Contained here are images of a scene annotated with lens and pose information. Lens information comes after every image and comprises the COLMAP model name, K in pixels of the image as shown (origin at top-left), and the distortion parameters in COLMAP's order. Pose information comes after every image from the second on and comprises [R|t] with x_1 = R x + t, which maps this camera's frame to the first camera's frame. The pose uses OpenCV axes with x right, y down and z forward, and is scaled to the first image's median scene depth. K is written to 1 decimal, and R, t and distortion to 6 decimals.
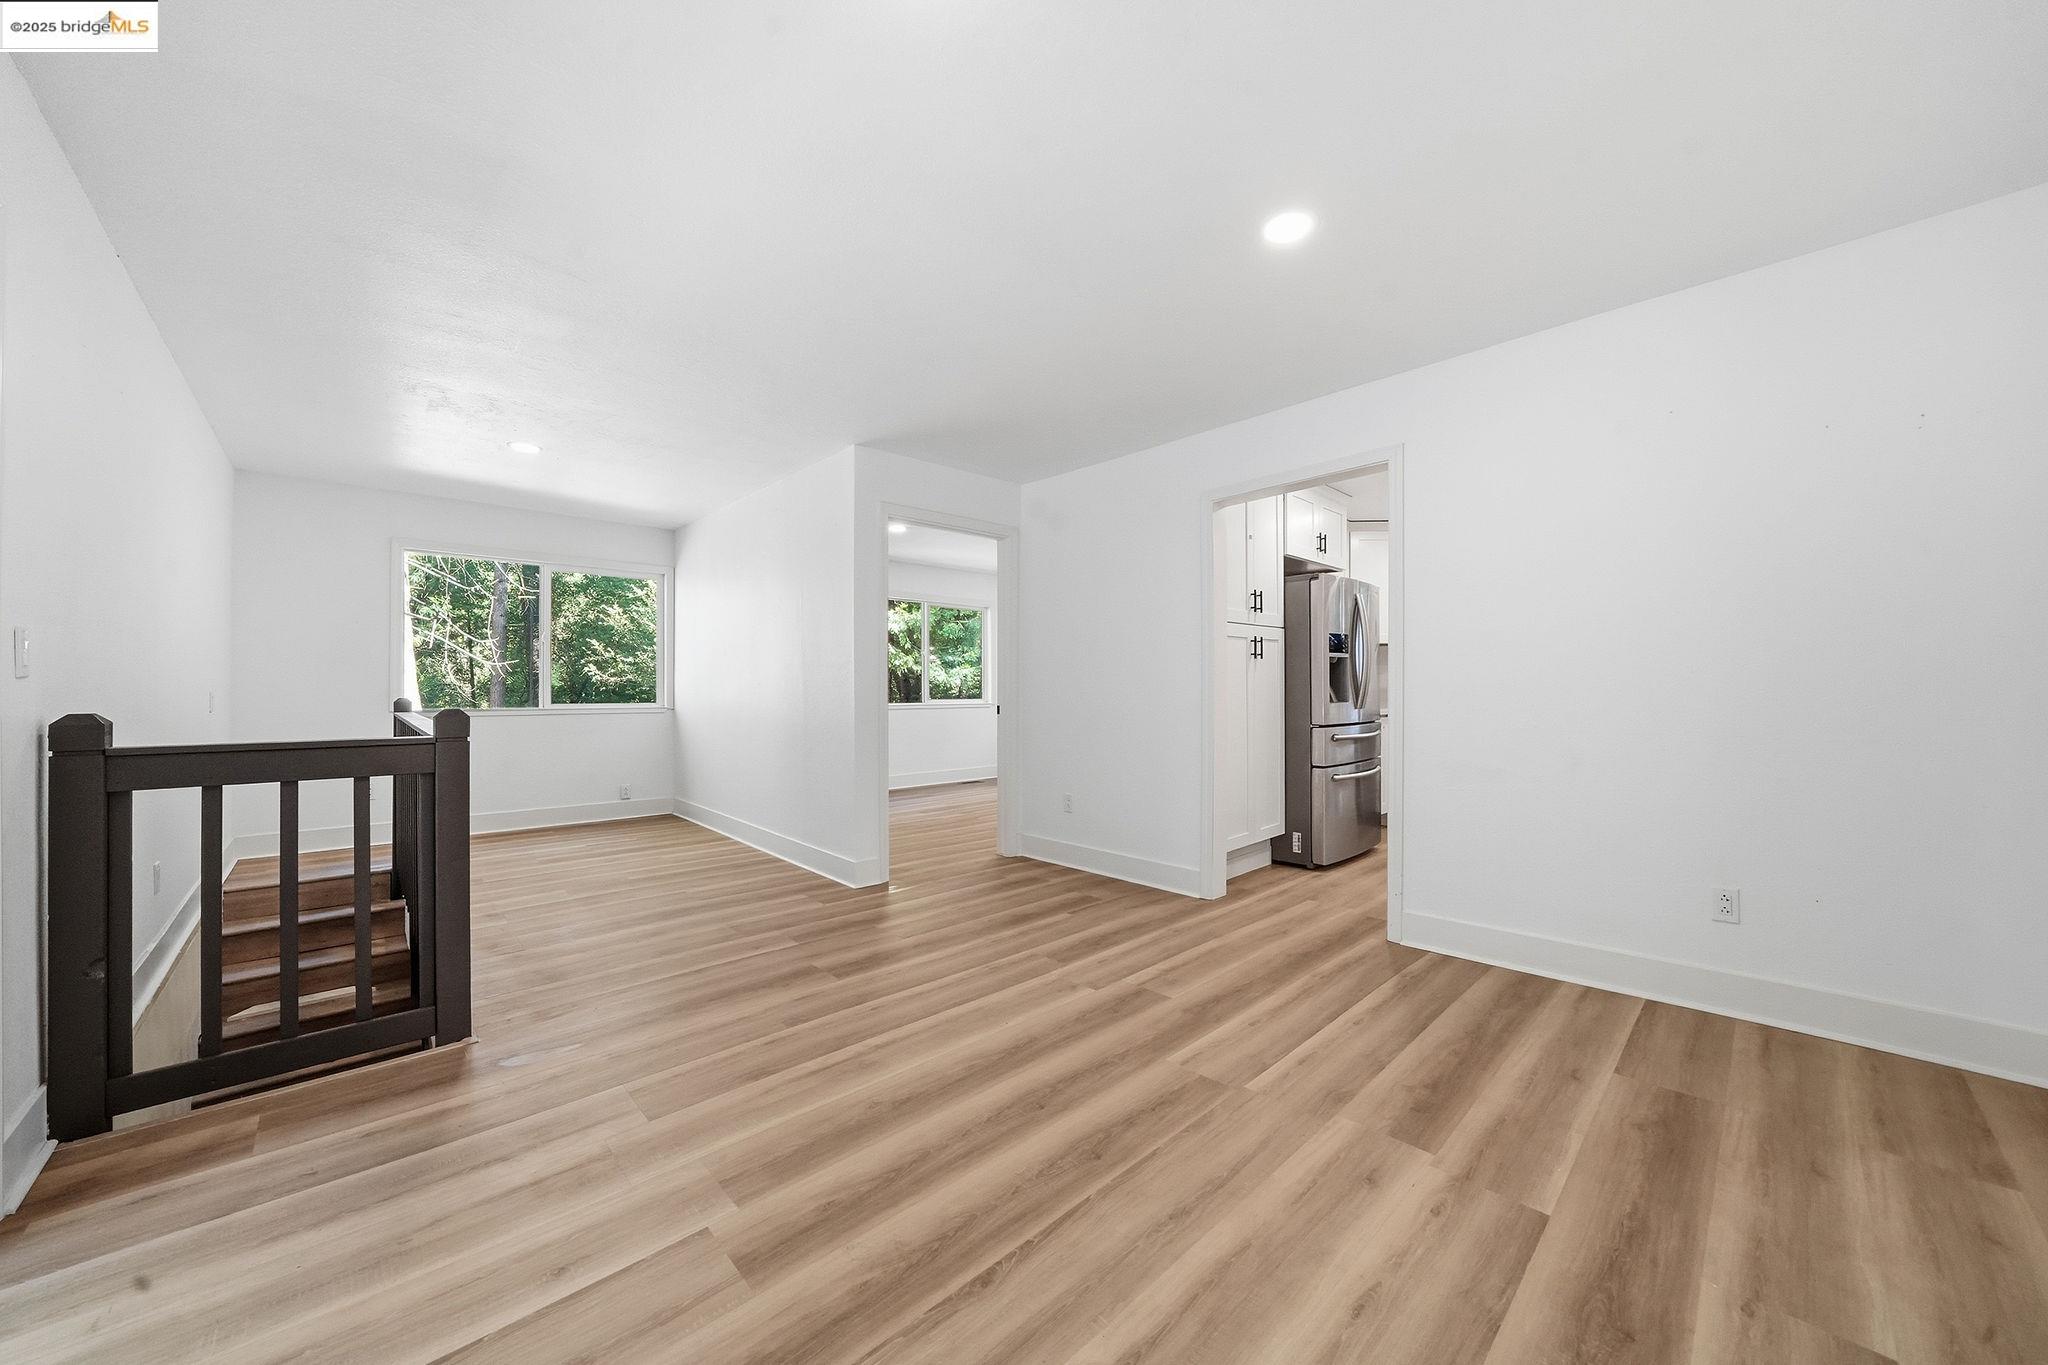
lens RADIAL K [[720.6, 0, 993.6], [0, 720.6, 672.8], [0, 0, 1]] dist [-0.016219, -0.000026]
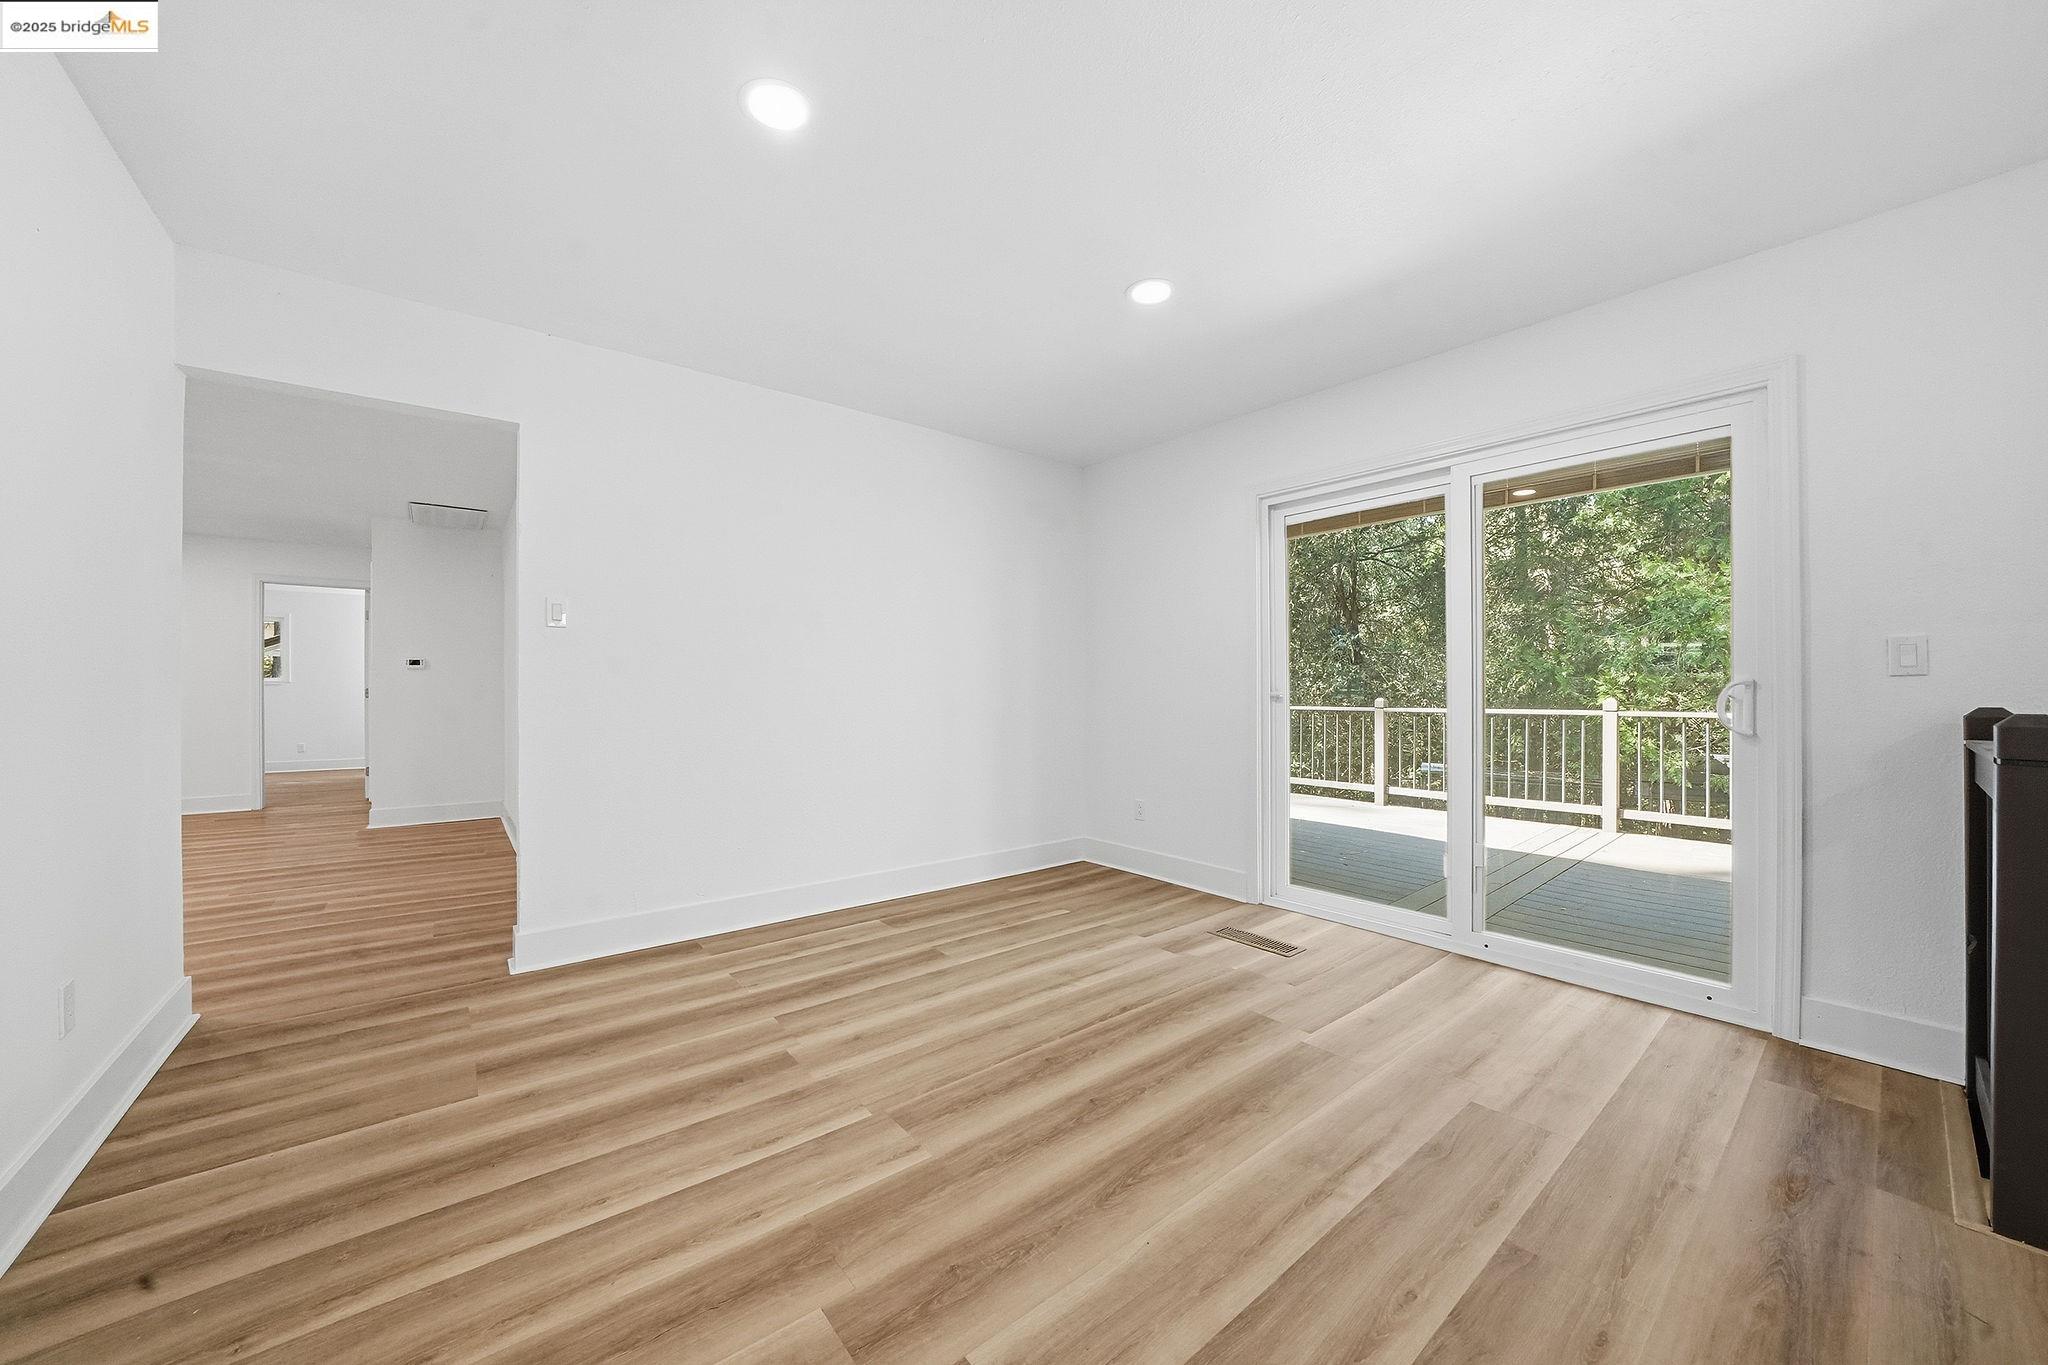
lens RADIAL K [[720.6, 0, 1014.3], [0, 720.6, 702.5], [0, 0, 1]] dist [-0.016219, -0.000026]
pose [[-0.998671, 0.002205, 0.051501, 0.119160], [0.001848, 0.999974, -0.006982, 0.051580], [-0.051515, -0.006878, -0.998649, 1.941508]]
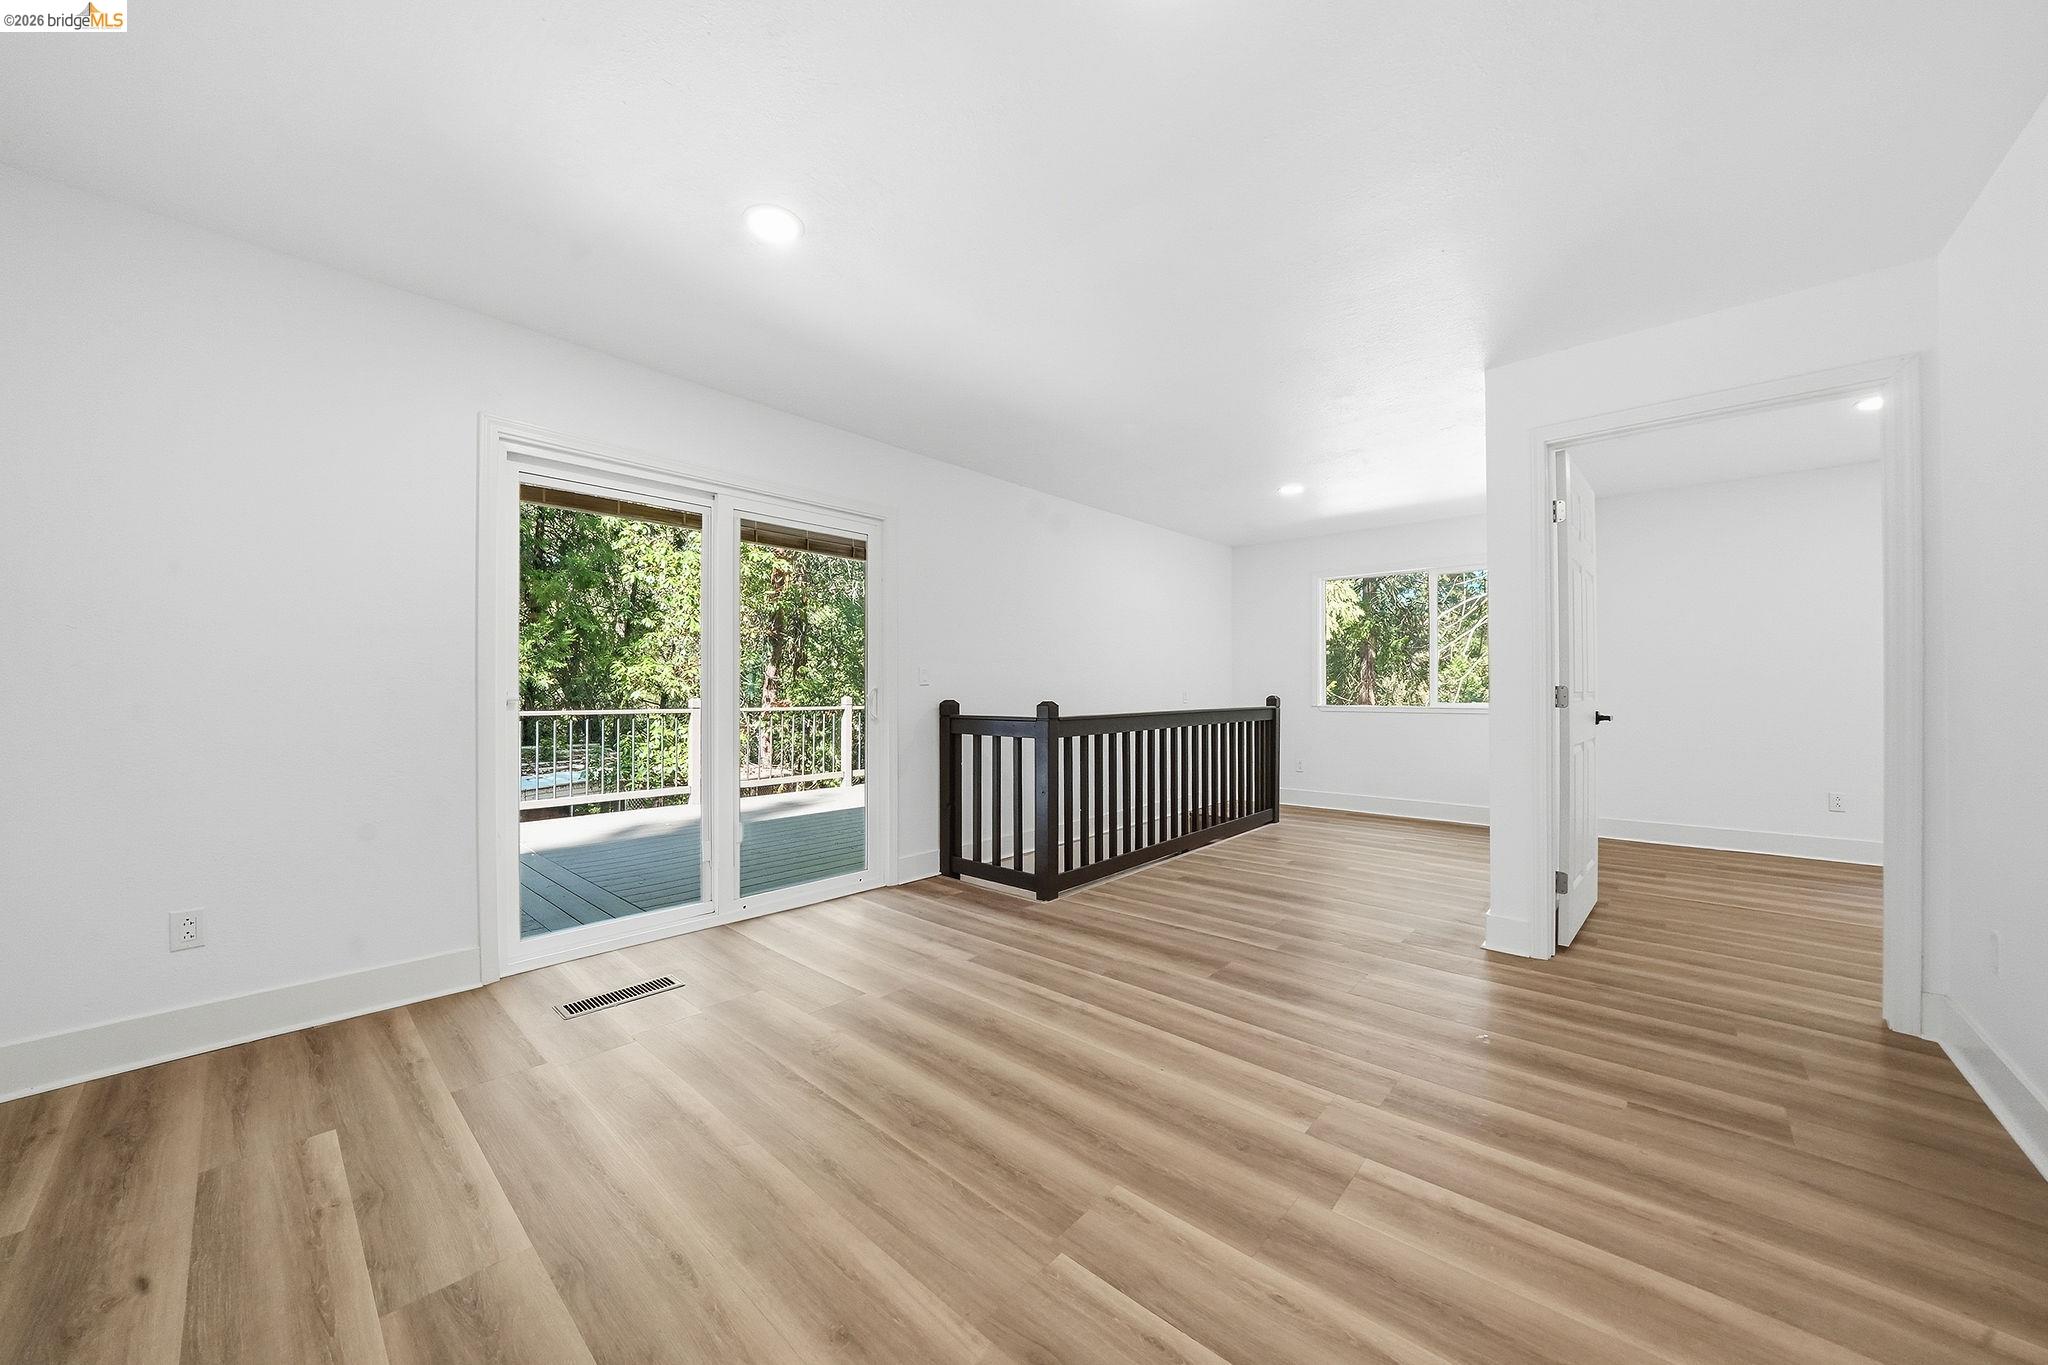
lens RADIAL K [[720.6, 0, 1025.1], [0, 720.6, 677.9], [0, 0, 1]] dist [-0.016219, -0.000026]
pose [[0.106294, -0.017896, -0.994174, 1.060637], [0.024014, 0.999593, -0.015426, 0.027251], [0.994045, -0.022235, 0.106680, 0.912349]]
